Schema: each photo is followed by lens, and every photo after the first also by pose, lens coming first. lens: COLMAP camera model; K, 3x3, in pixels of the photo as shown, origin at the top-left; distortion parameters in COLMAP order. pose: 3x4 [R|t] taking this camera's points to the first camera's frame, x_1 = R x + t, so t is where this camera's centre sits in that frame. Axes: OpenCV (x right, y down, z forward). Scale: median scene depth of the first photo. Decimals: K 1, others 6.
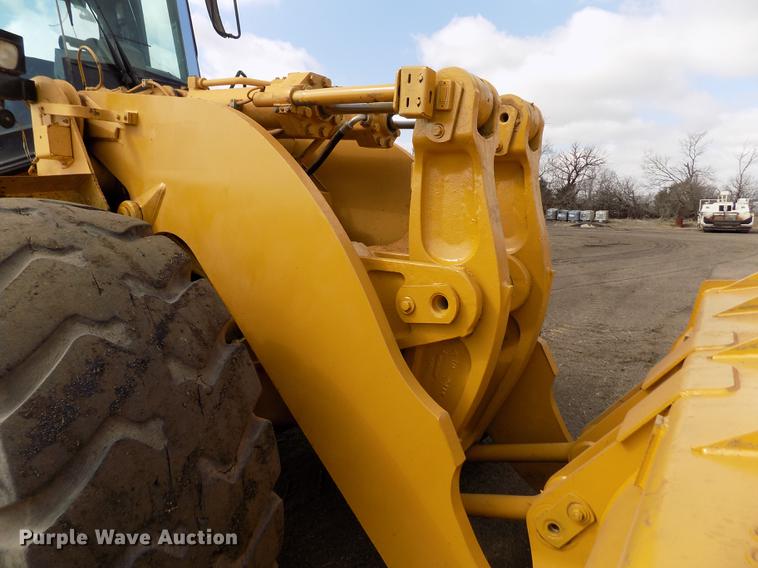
lens RADIAL K [[525.4, 0, 375.5], [0, 525.4, 280.5], [0, 0, 1]] dist [-0.070873, 0.074838]
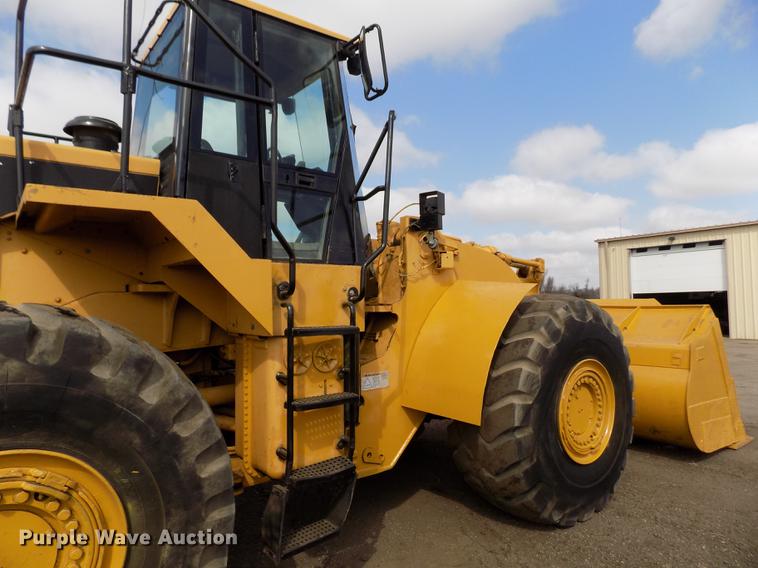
lens RADIAL K [[525.4, 0, 379.5], [0, 525.4, 284.4], [0, 0, 1]] dist [-0.070873, 0.074838]
pose [[0.278631, 0.037300, 0.959674, -0.214036], [0.143215, 0.986459, -0.079922, -0.007141], [-0.949660, 0.159708, 0.269516, 0.066508]]
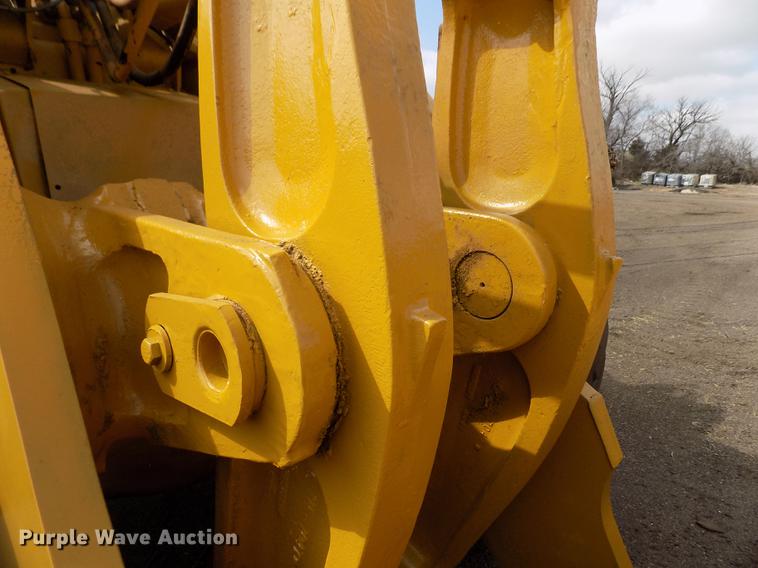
lens RADIAL K [[525.4, 0, 372.1], [0, 525.4, 280.9], [0, 0, 1]] dist [-0.070873, 0.074838]
pose [[0.987363, 0.042006, -0.152809, 0.017605], [-0.030837, 0.996726, 0.074746, -0.002058], [0.155448, -0.069089, 0.985425, 0.046794]]
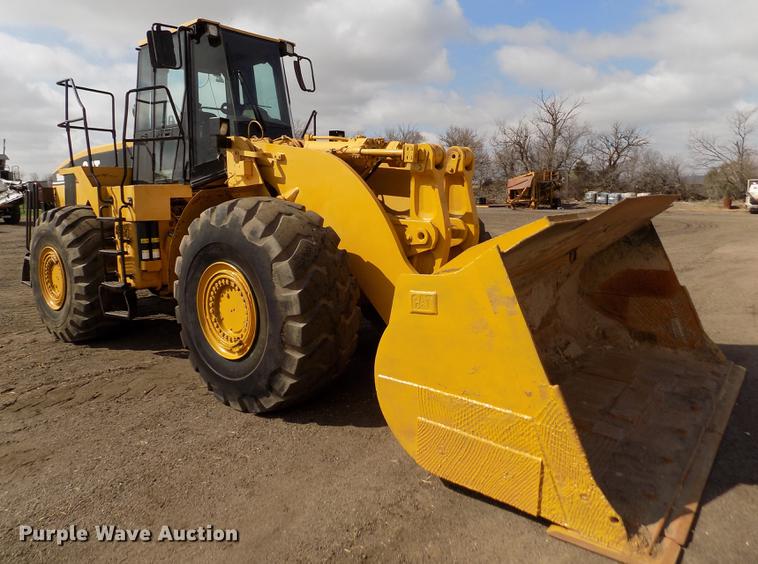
lens RADIAL K [[557.4, 0, 365.0], [0, 557.4, 264.2], [0, 0, 1]] dist [-0.058031, 0.043355]
pose [[0.996627, -0.005389, -0.081883, 0.004741], [0.004467, 0.999925, -0.011440, 0.013644], [0.081938, 0.011036, 0.996576, -0.110061]]
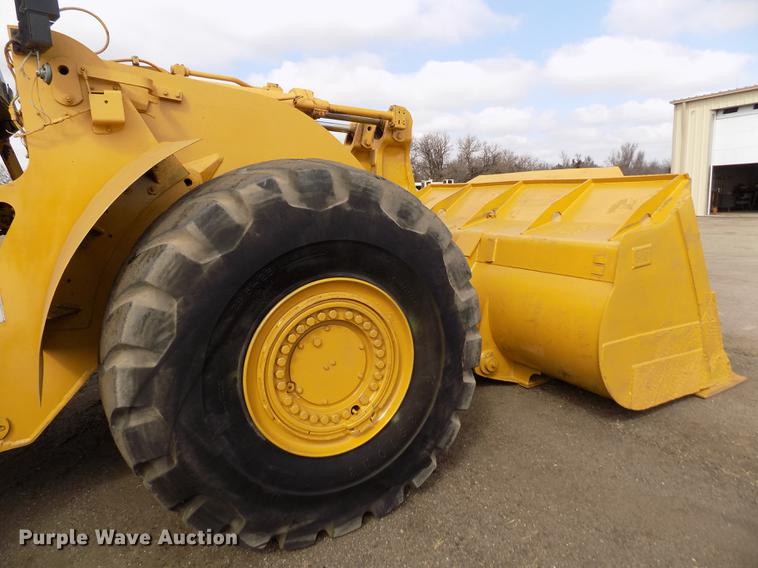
lens RADIAL K [[509.9, 0, 382.9], [0, 509.9, 284.1], [0, 0, 1]] dist [-0.049230, 0.018339]
pose [[0.434365, -0.176843, 0.883206, -0.119357], [0.165271, 0.979538, 0.114850, 0.003943], [-0.885445, 0.096081, 0.454704, 0.009459]]
